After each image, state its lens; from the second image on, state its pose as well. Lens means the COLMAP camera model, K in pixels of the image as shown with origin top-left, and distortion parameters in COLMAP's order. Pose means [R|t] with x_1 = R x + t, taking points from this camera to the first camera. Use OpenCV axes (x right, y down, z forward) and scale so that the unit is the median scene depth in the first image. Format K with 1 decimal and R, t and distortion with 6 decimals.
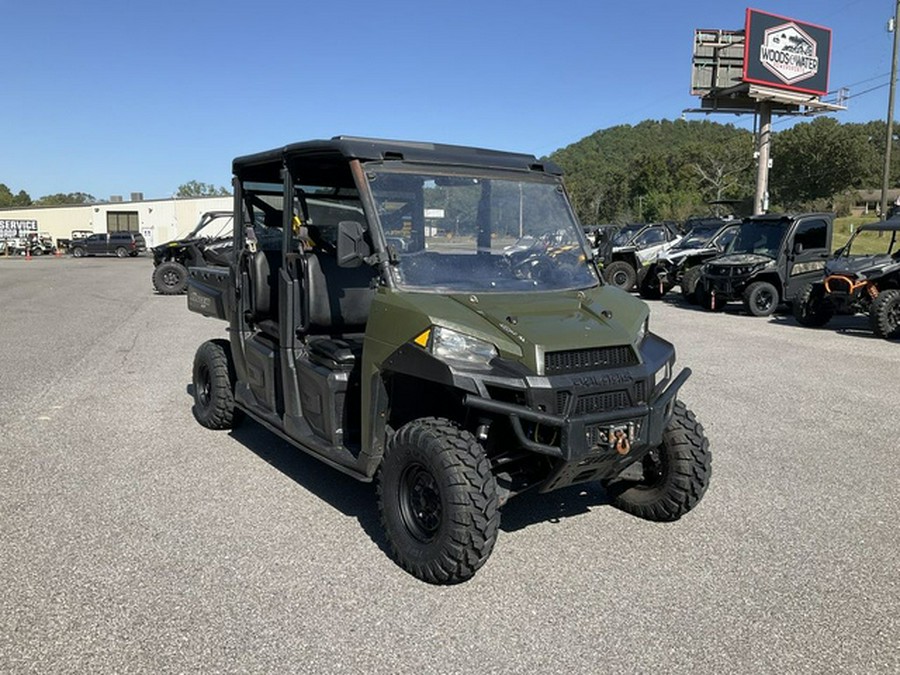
lens RADIAL K [[743.9, 0, 448.3], [0, 743.9, 339.2], [0, 0, 1]] dist [0.058227, -0.118518]
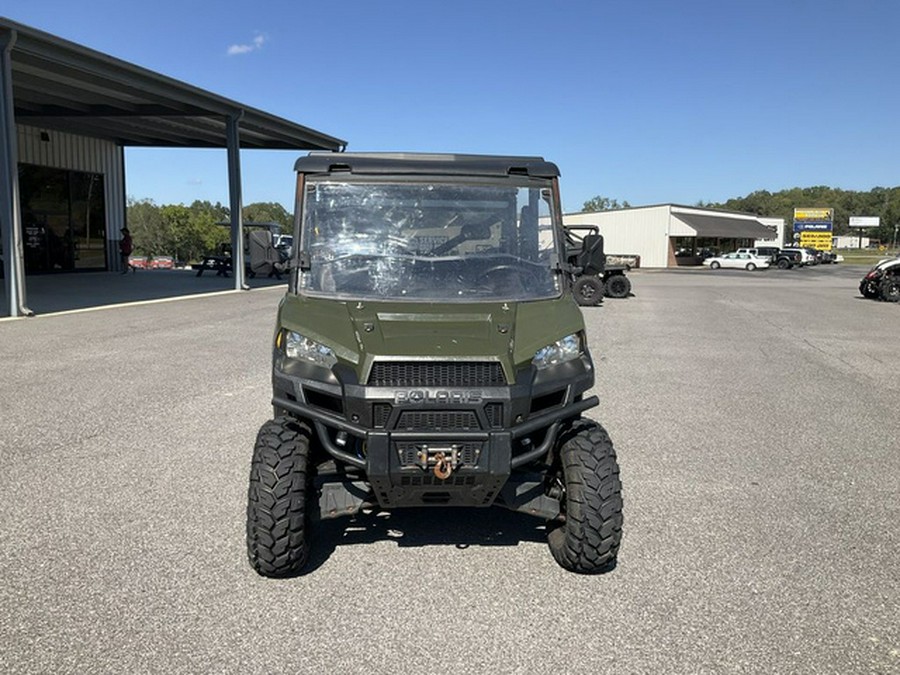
lens RADIAL K [[738.6, 0, 446.6], [0, 738.6, 334.2], [0, 0, 1]] dist [0.136030, -0.262027]
pose [[0.862123, 0.055654, -0.503633, 0.052054], [-0.067344, 0.997717, -0.005028, -0.001500], [0.502203, 0.038251, 0.863903, 0.015161]]
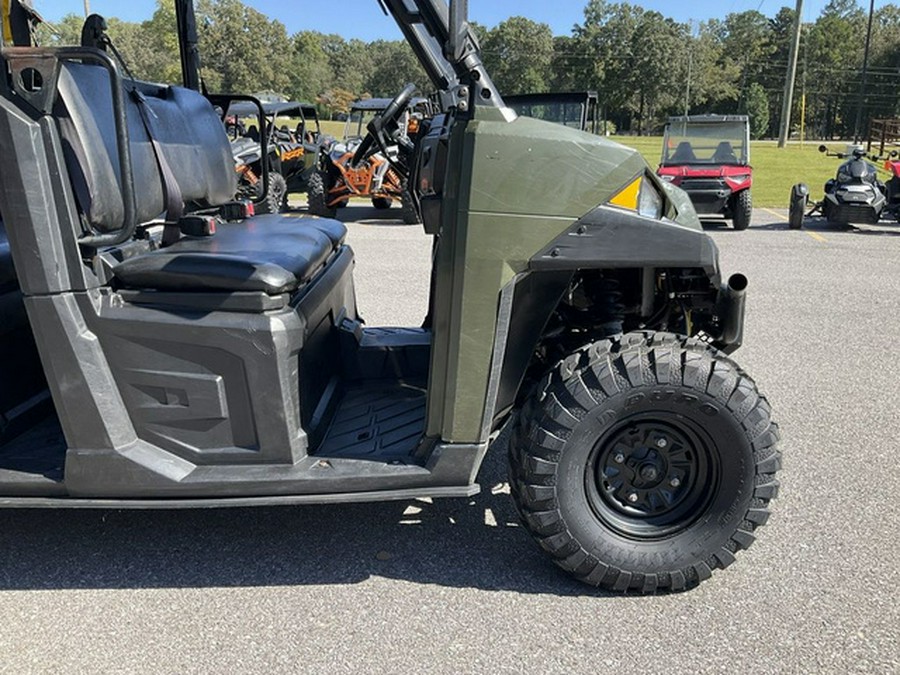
lens RADIAL K [[747.6, 0, 450.0], [0, 747.6, 337.5], [0, 0, 1]] dist [0.040188, -0.082129]
pose [[0.546884, -0.223047, 0.806950, -0.042295], [0.125291, 0.974808, 0.184532, -0.001265], [-0.827780, 0.000186, 0.561052, 0.058100]]
